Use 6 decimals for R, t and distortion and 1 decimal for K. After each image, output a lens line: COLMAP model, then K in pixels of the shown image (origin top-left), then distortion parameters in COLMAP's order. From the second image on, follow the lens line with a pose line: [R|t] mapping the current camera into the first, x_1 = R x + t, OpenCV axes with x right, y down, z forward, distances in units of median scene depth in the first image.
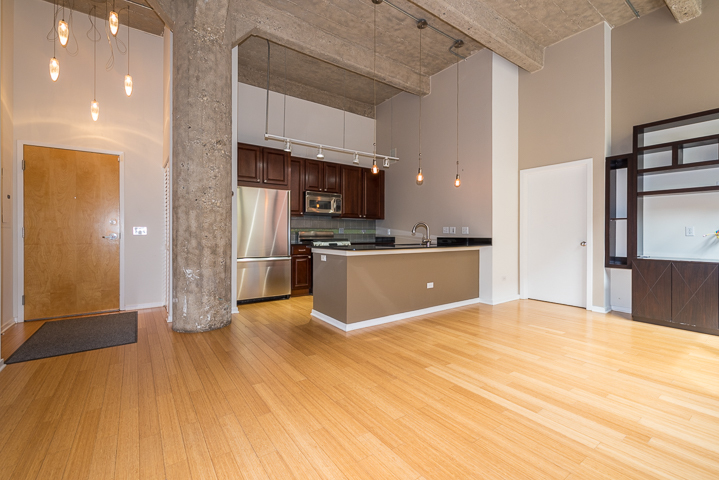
lens RADIAL K [[312.1, 0, 361.1], [0, 312.1, 235.3], [0, 0, 1]] dist [0.000251, -0.000089]
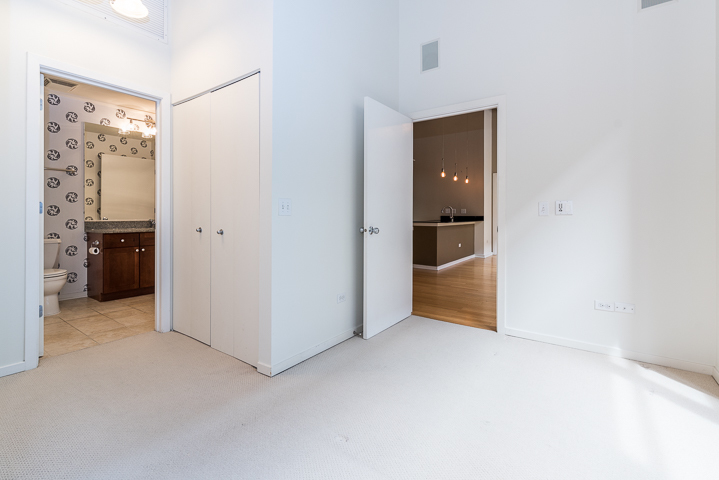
lens RADIAL K [[331.5, 0, 357.4], [0, 331.5, 240.0], [0, 0, 1]] dist [0.000219, 0.000025]
pose [[0.946719, -0.025046, 0.321085, -0.818687], [0.002551, 0.997524, 0.070287, 0.011800], [-0.322050, -0.065723, 0.944438, -0.418301]]
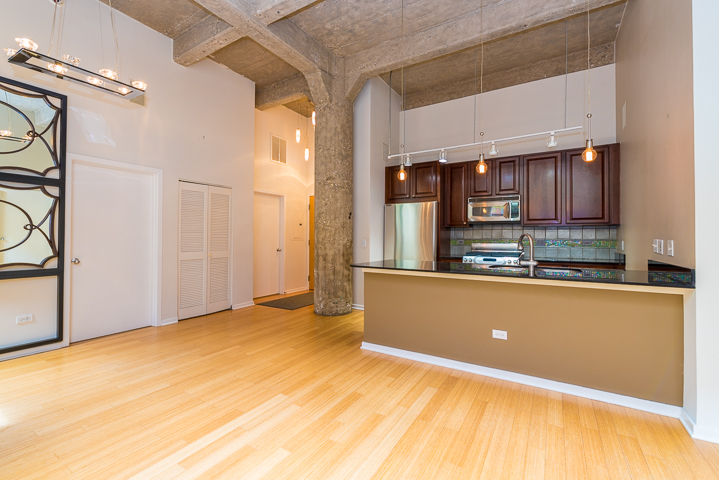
lens RADIAL K [[312.1, 0, 362.3], [0, 312.1, 235.6], [0, 0, 1]] dist [0.000251, -0.000089]
pose [[0.388900, -0.005315, -0.921265, 0.800947], [-0.008310, 0.999922, -0.009277, -0.036530], [0.921243, 0.011264, 0.388825, 0.571970]]
